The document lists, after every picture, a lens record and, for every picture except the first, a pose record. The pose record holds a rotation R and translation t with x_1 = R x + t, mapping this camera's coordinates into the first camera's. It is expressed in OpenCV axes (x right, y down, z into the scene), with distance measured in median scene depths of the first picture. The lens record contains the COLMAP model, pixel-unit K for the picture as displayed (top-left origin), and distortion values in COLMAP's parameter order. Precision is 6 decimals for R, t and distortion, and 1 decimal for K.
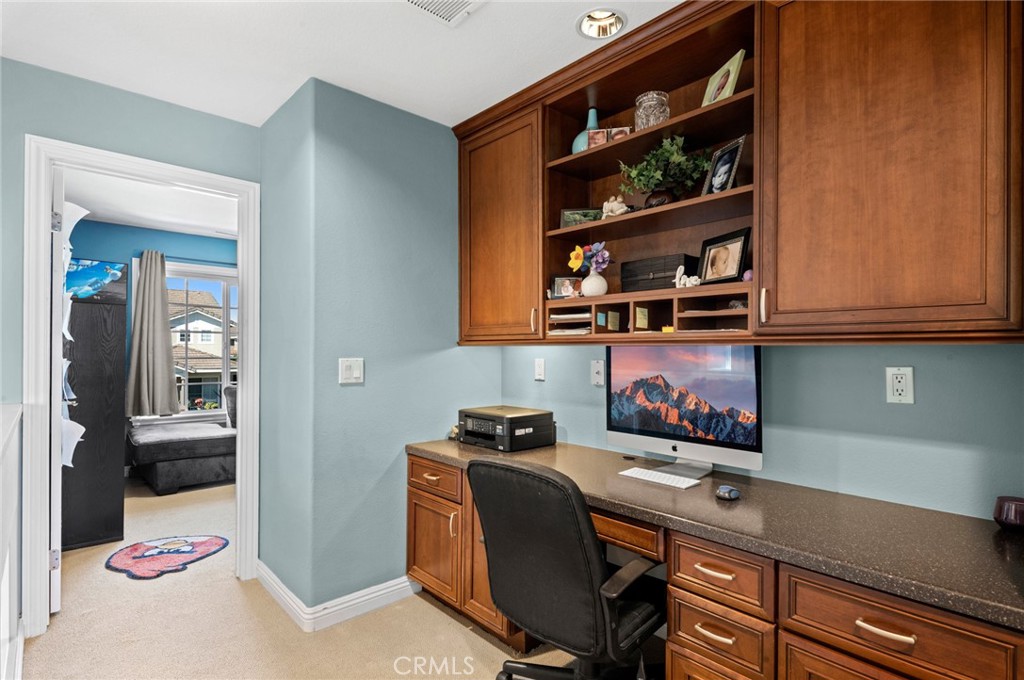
lens RADIAL K [[516.6, 0, 511.1], [0, 516.6, 342.1], [0, 0, 1]] dist [0.017290, -0.017038]
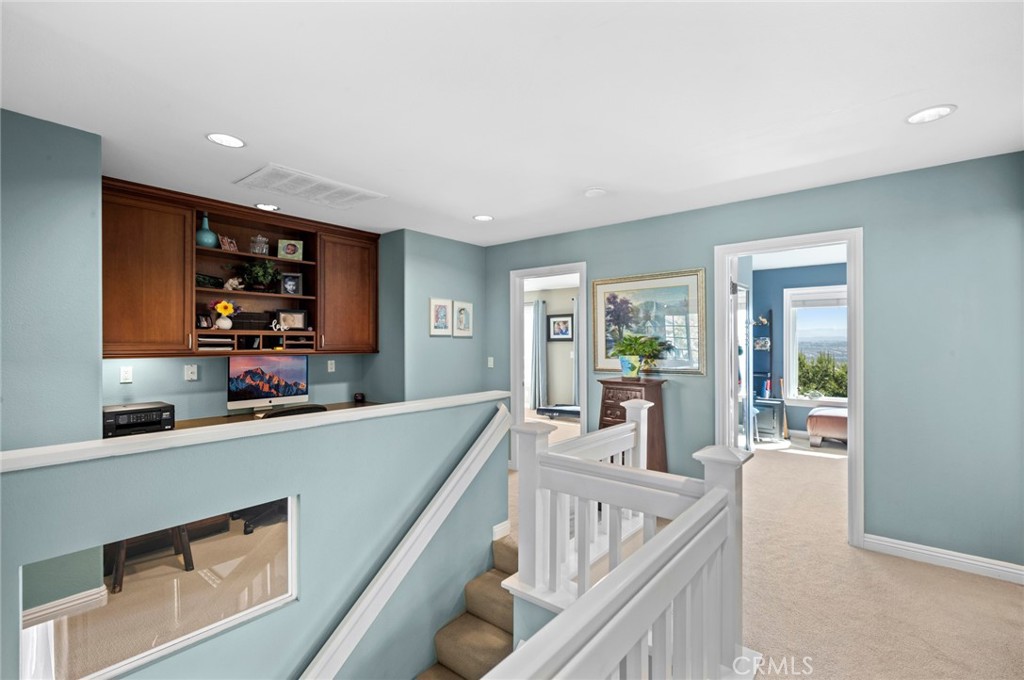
lens RADIAL K [[464.8, 0, 511.9], [0, 464.8, 341.8], [0, 0, 1]] dist [0.000660, -0.000225]
pose [[-0.155597, 0.001541, 0.987819, -1.545239], [-0.012102, 0.999921, -0.003466, -0.048464], [-0.987747, -0.012494, -0.155566, 0.243678]]
